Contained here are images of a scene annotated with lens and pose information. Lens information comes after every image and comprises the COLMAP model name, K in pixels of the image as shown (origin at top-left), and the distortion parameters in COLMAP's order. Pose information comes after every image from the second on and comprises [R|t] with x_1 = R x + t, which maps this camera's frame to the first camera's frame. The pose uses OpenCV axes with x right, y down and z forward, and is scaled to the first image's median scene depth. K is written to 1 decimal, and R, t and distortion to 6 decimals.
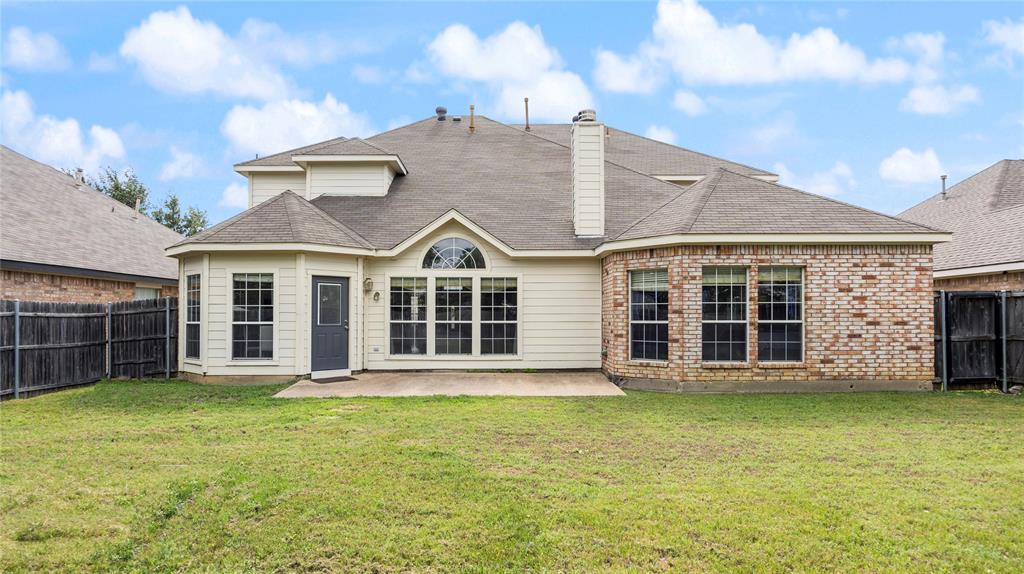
lens RADIAL K [[611.0, 0, 502.4], [0, 611.0, 315.8], [0, 0, 1]] dist [-0.009281, -0.002364]
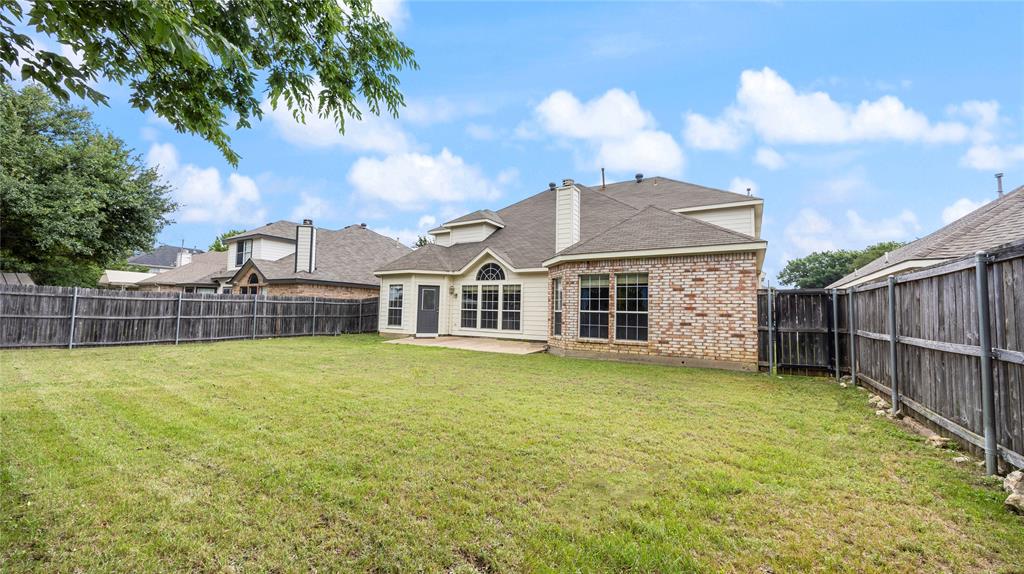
lens RADIAL K [[399.5, 0, 512.6], [0, 399.5, 286.9], [0, 0, 1]] dist [-0.014527, 0.000012]
pose [[0.846424, -0.012805, -0.532356, 0.706911], [-0.022176, 0.997996, -0.059264, 0.011562], [0.532048, 0.061968, 0.844444, 0.064188]]
